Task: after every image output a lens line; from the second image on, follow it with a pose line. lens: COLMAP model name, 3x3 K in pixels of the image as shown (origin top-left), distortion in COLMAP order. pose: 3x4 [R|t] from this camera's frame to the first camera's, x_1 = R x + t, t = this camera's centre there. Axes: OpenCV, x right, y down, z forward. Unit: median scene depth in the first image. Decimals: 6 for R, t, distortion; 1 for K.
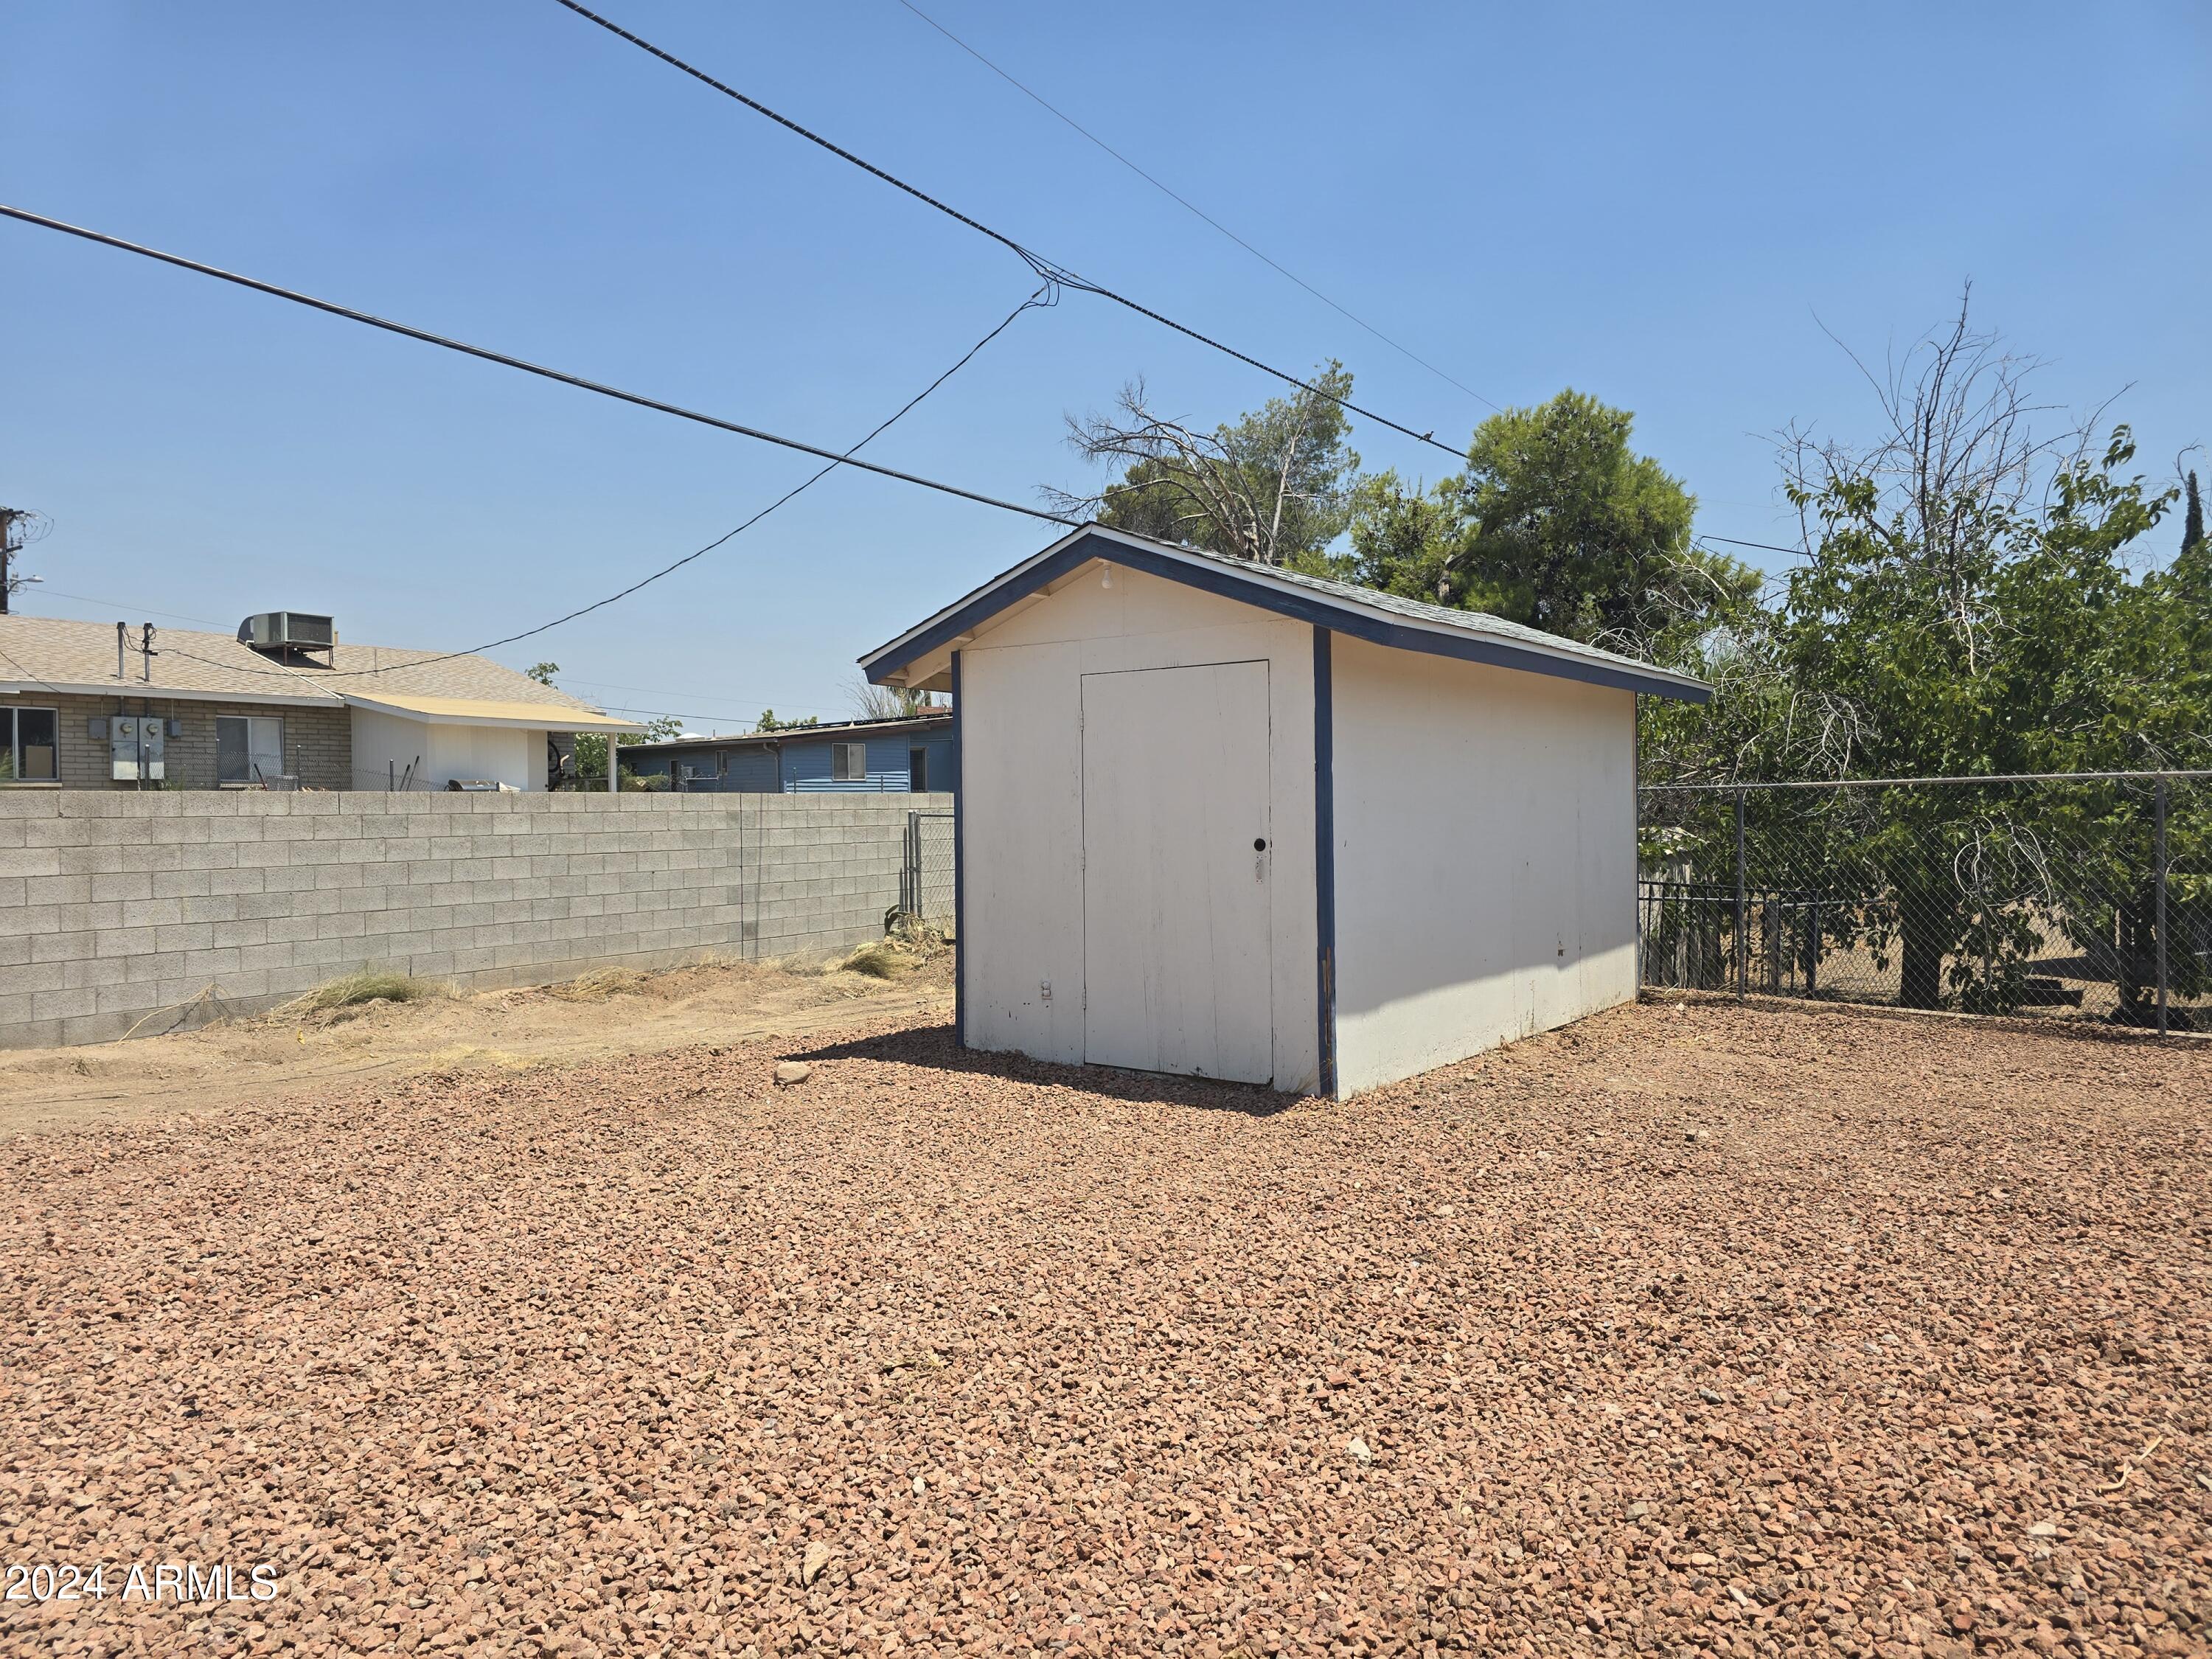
lens RADIAL K [[1483.4, 0, 1121.3], [0, 1483.4, 829.2], [0, 0, 1]] dist [0.066914, -0.058299]
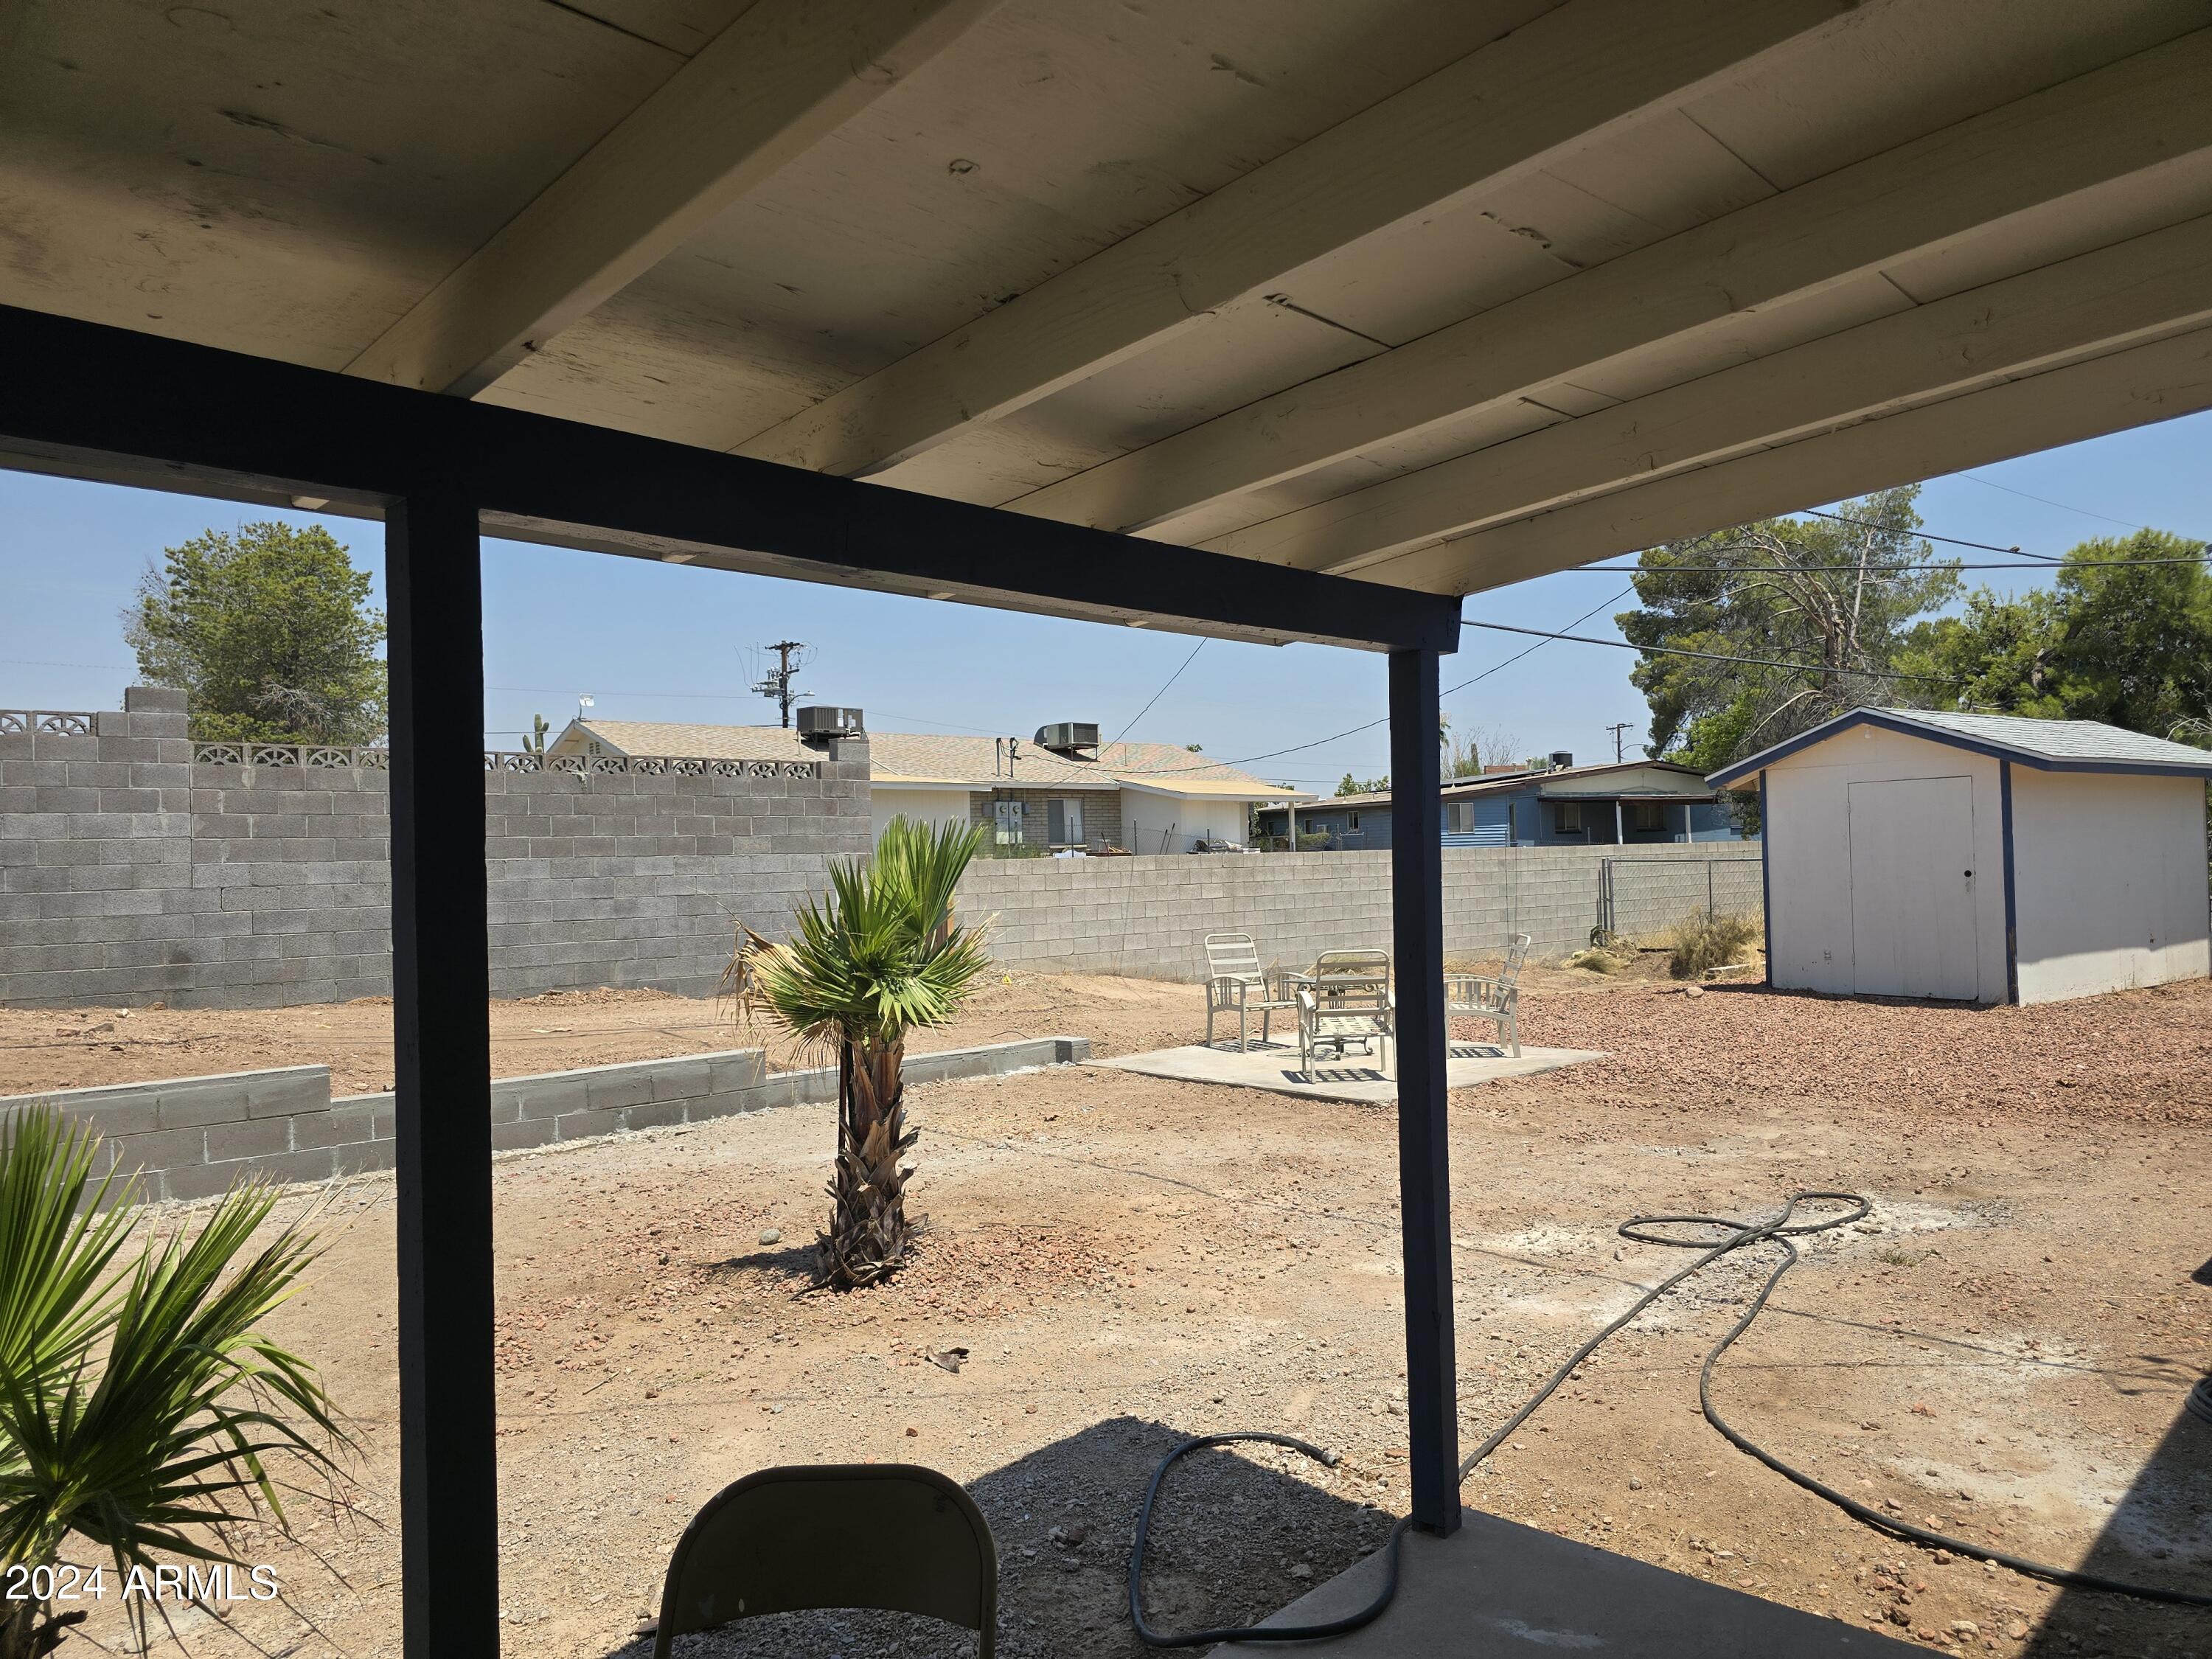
lens RADIAL K [[1445.4, 0, 1101.7], [0, 1445.4, 861.5], [0, 0, 1]] dist [-0.007712, -0.007448]
pose [[0.942711, -0.012270, -0.333385, -0.133600], [0.008956, 0.999894, -0.011476, 0.002435], [0.333491, 0.007832, 0.942721, -0.437596]]
